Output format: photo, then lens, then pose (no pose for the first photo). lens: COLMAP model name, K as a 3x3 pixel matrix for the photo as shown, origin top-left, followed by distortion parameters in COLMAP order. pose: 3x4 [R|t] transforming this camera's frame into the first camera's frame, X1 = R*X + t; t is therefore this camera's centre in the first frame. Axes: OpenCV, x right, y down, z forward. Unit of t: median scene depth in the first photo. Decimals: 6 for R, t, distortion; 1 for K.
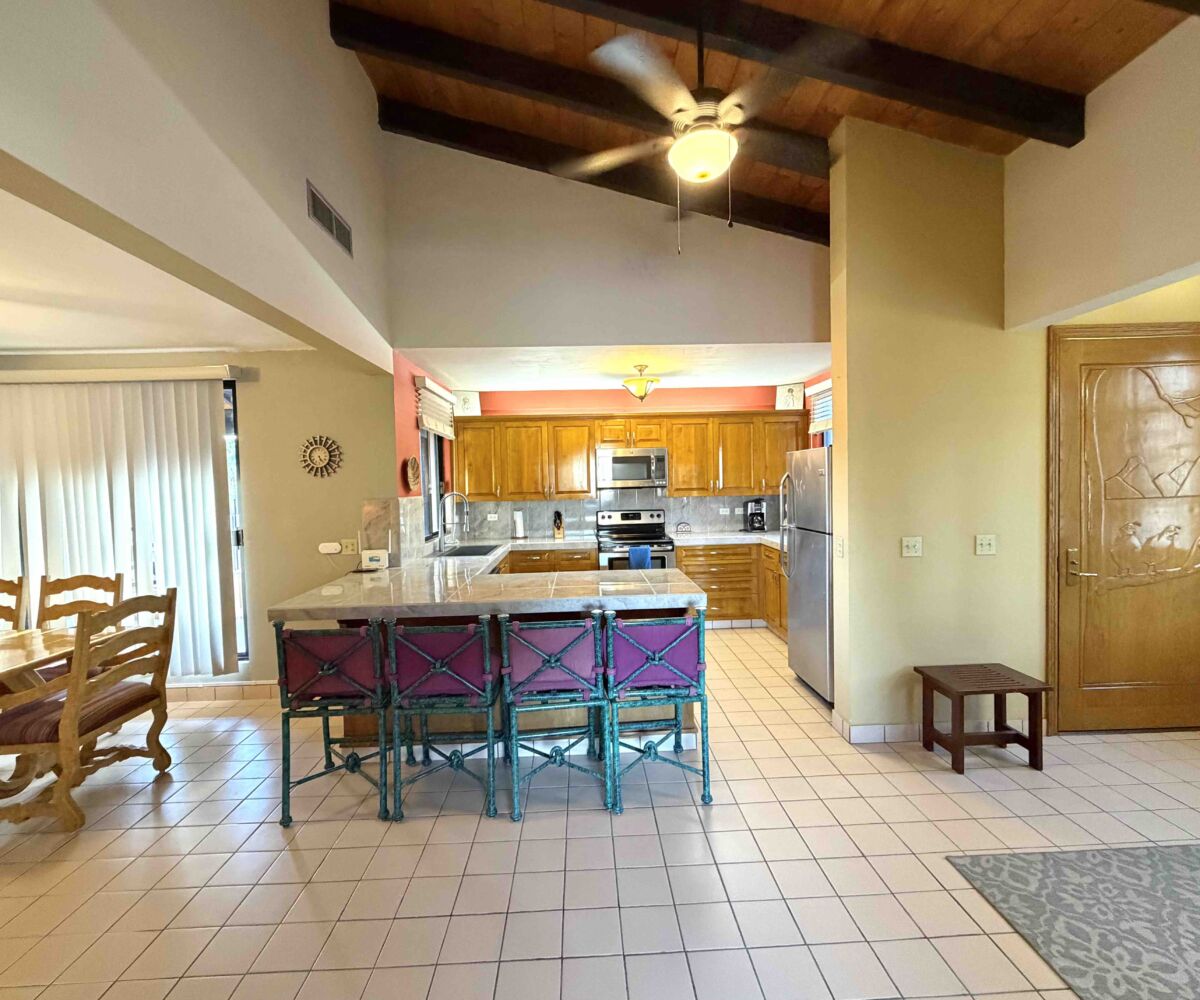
lens RADIAL K [[553.0, 0, 602.9], [0, 553.0, 500.0], [0, 0, 1]] dist [0.004068, -0.002692]
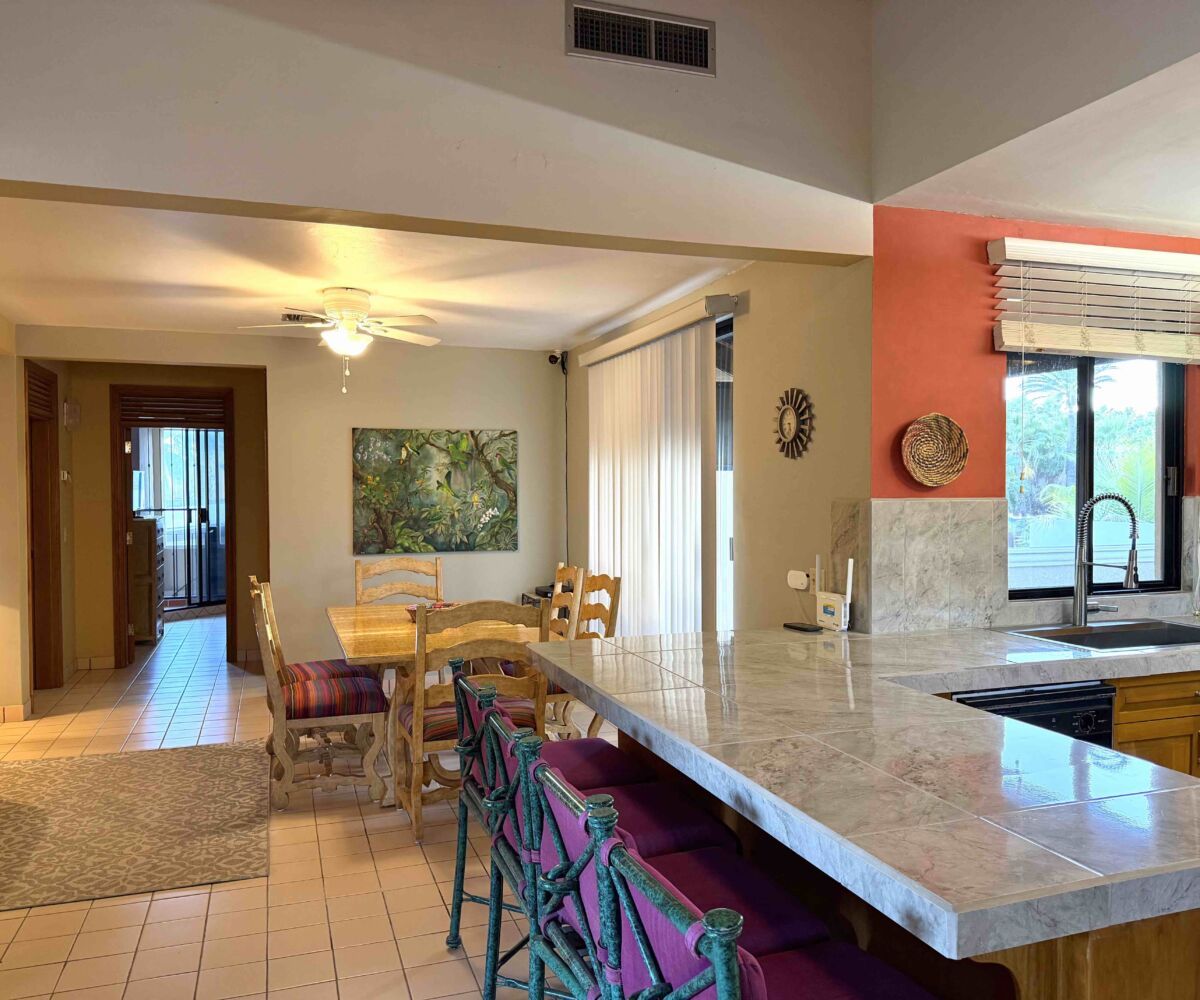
lens RADIAL K [[941.6, 0, 591.8], [0, 941.6, 508.3], [0, 0, 1]] dist [0.077422, -0.098635]
pose [[0.292330, 0.048348, -0.955094, 0.396125], [-0.034890, 0.998595, 0.039871, -0.020866], [0.955681, 0.021668, 0.293607, 0.501819]]
